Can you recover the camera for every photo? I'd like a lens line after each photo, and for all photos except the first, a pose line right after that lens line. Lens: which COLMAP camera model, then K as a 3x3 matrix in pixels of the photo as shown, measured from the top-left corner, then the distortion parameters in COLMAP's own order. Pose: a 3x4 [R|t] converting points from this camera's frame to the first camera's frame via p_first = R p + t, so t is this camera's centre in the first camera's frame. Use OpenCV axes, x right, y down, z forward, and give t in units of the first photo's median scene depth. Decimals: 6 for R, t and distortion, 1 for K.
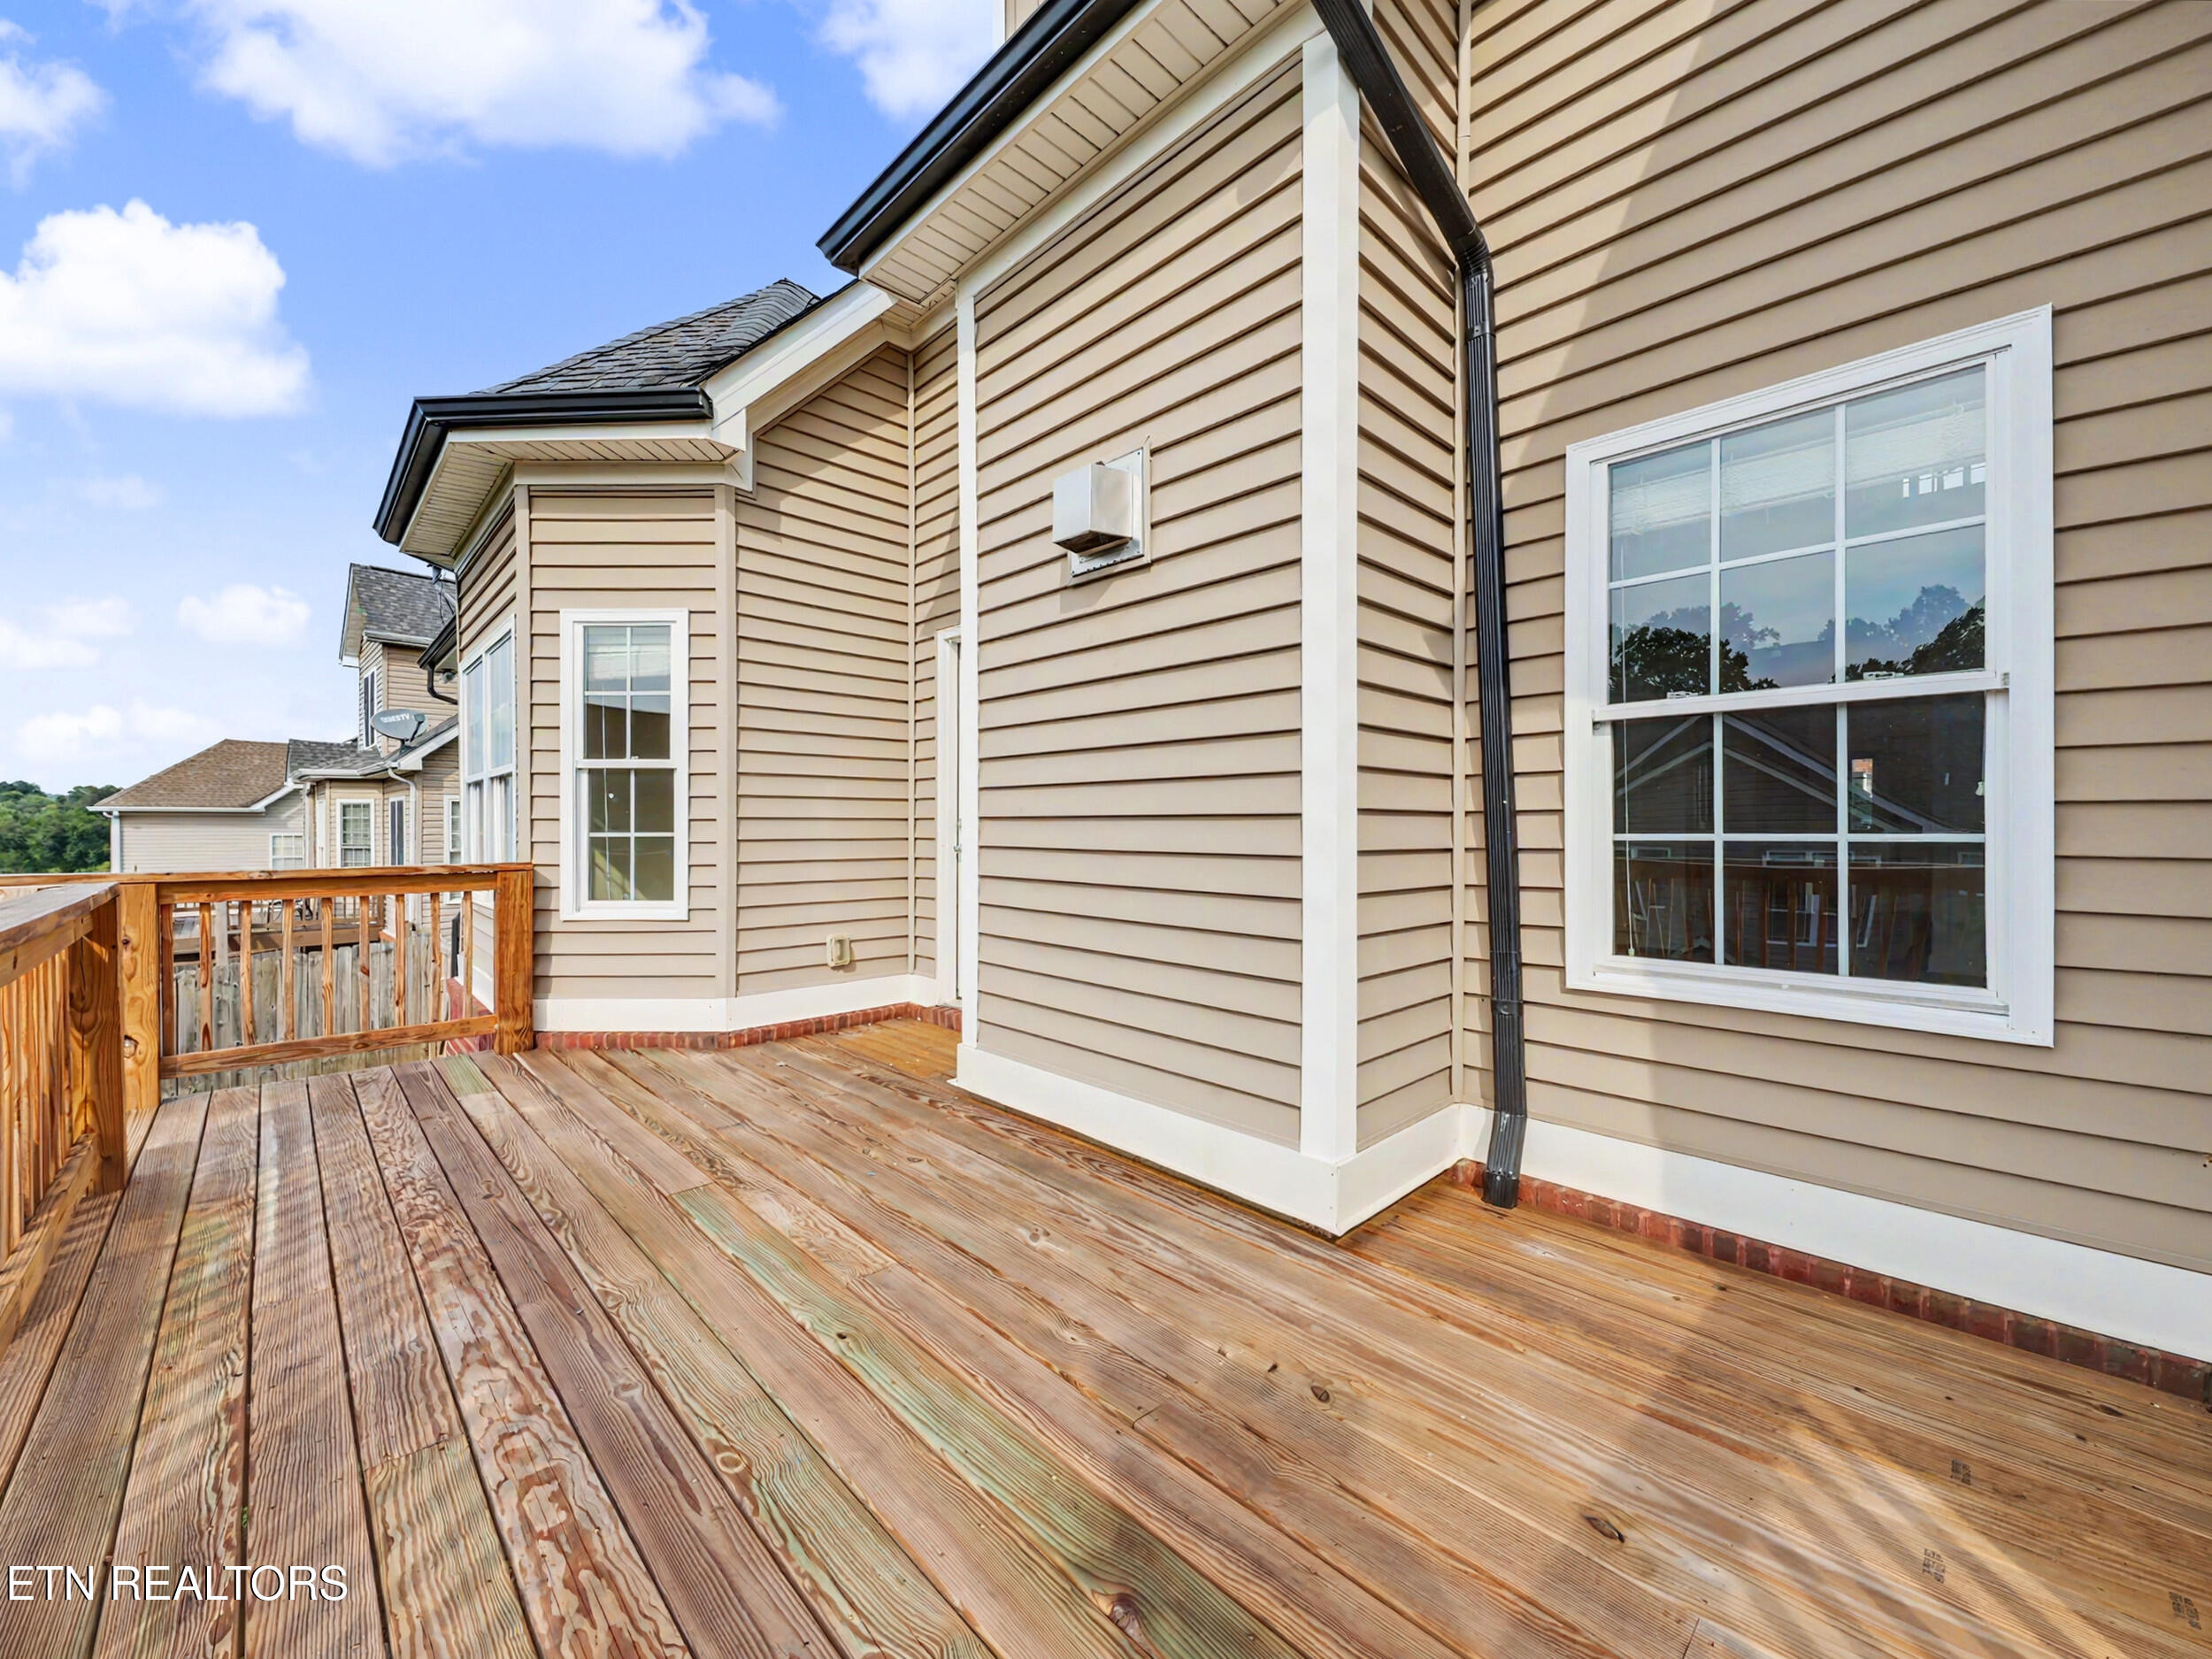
lens RADIAL K [[869.3, 0, 1107.5], [0, 869.3, 828.6], [0, 0, 1]] dist [0.010467, -0.005682]
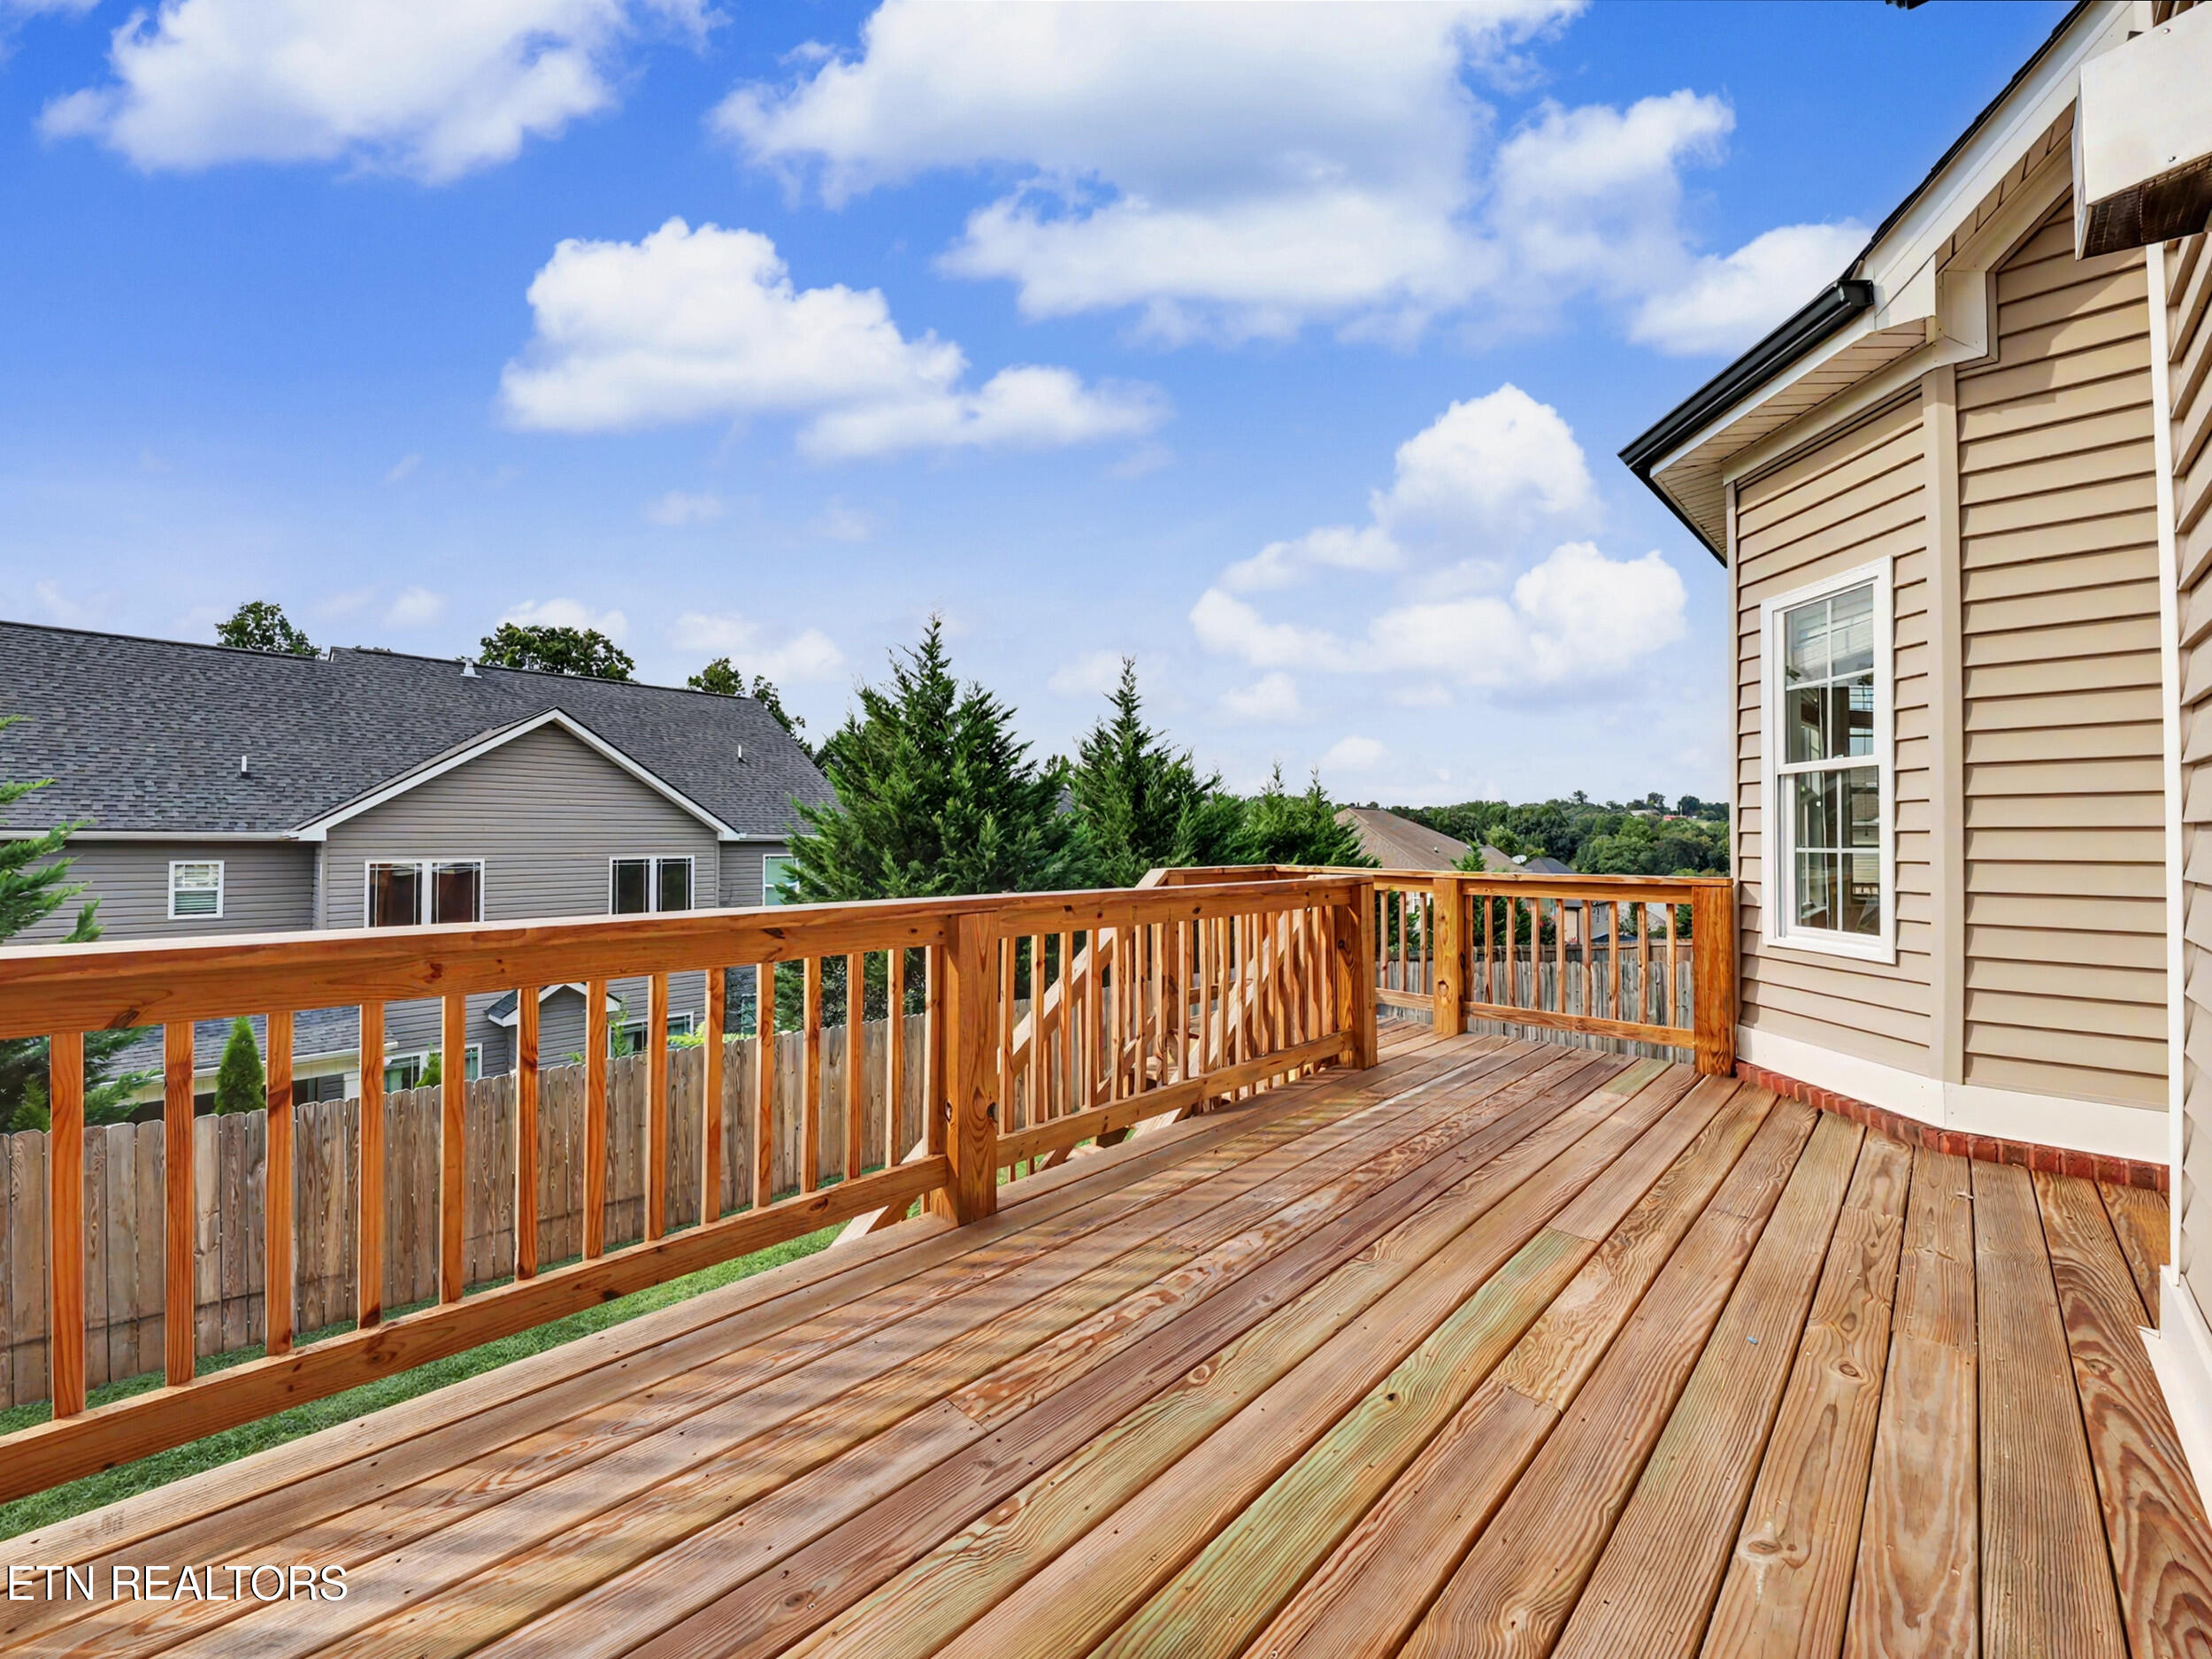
lens RADIAL K [[869.3, 0, 1099.0], [0, 869.3, 832.8], [0, 0, 1]] dist [0.010467, -0.005682]
pose [[0.024077, -0.007161, -0.999684, 0.356434], [-0.003601, 0.999967, -0.007250, -0.002625], [0.999704, 0.003775, 0.024051, 0.388453]]
